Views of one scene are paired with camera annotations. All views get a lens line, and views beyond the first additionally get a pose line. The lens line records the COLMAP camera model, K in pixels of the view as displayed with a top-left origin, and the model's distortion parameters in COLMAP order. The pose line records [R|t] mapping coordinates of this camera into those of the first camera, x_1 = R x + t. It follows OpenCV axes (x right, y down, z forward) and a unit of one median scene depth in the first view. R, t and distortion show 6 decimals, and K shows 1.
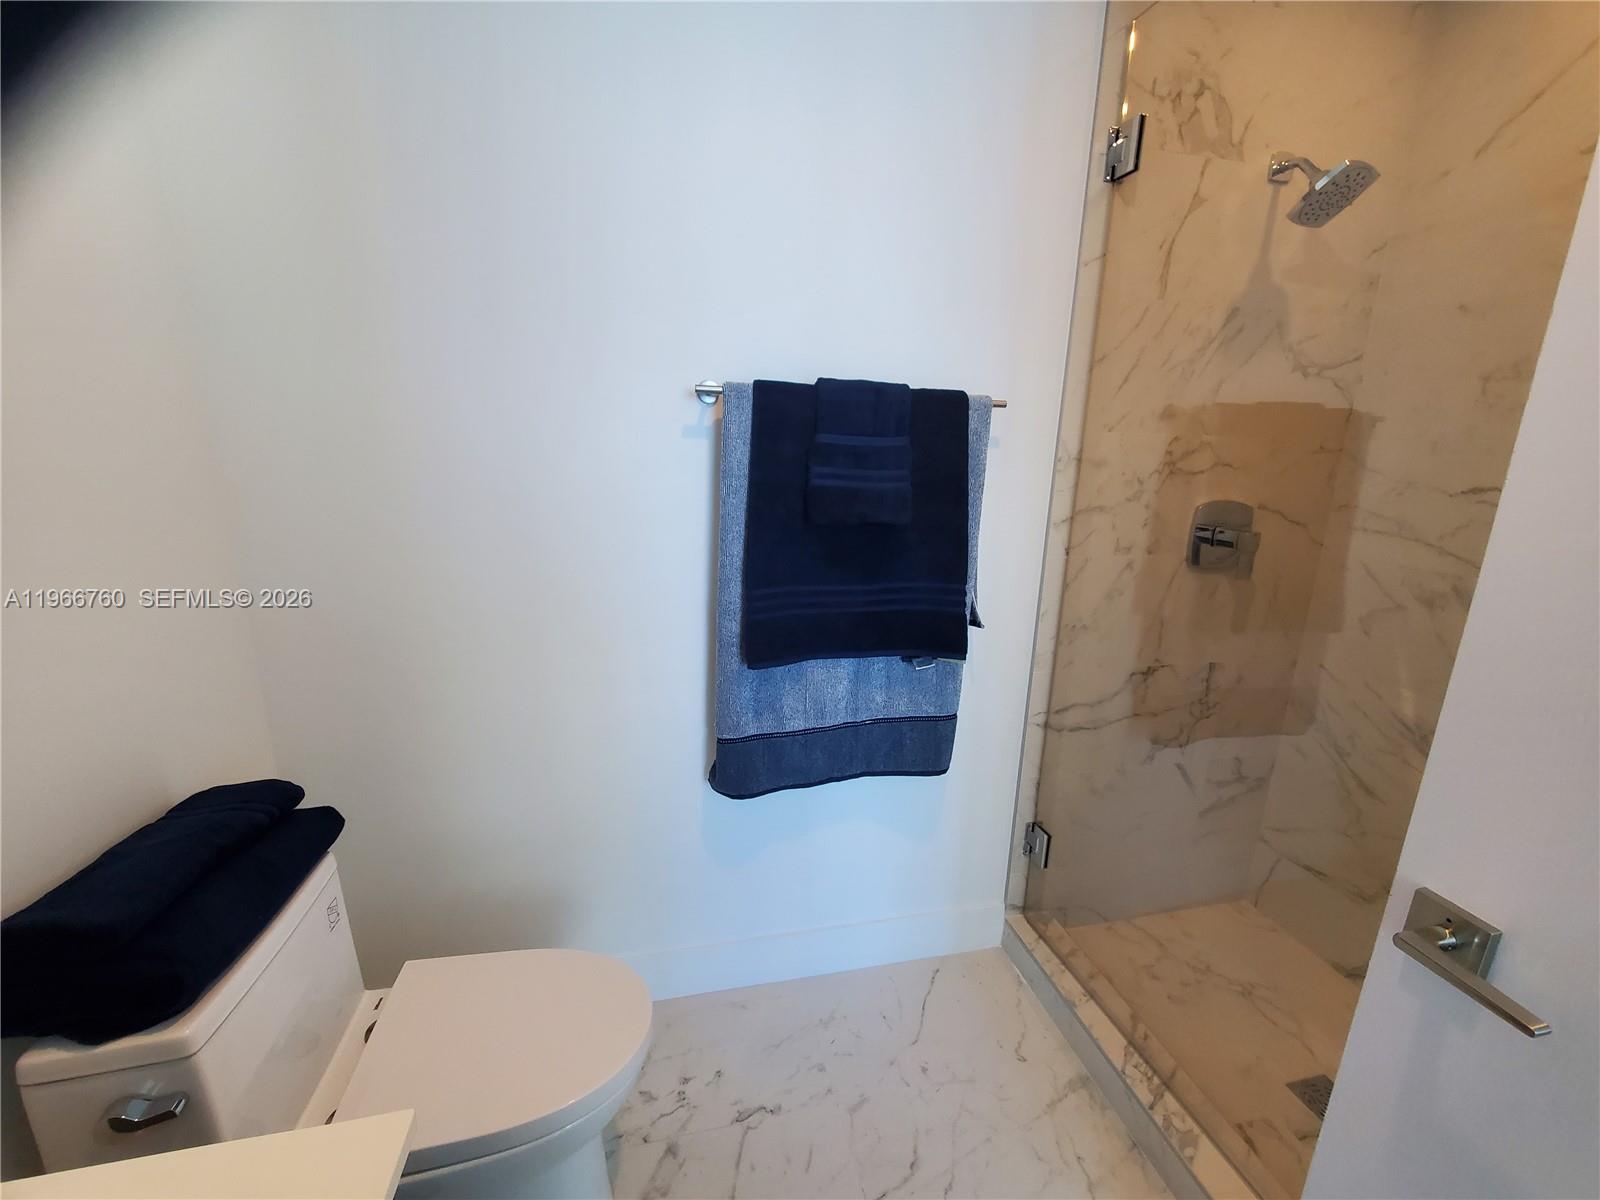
lens RADIAL K [[637.4, 0, 796.8], [0, 637.4, 603.6], [0, 0, 1]] dist [-0.002489, -0.000091]
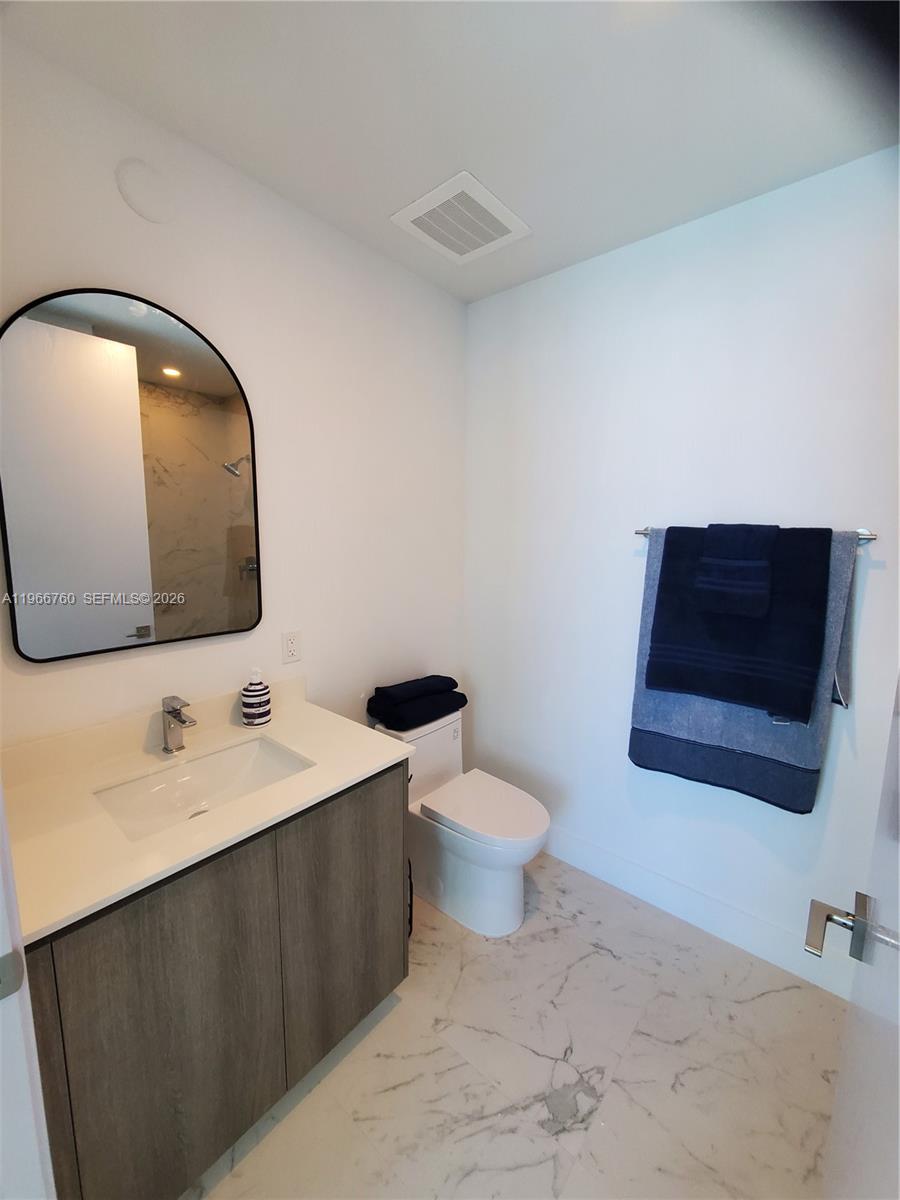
lens RADIAL K [[478.1, 0, 450.0], [0, 478.1, 600.0], [0, 0, 1]] dist [-0.002489, -0.000091]
pose [[0.607843, 0.100216, -0.787708, 0.602563], [-0.188003, 0.981962, -0.020145, -0.006709], [0.771480, 0.160336, 0.615720, -0.250395]]
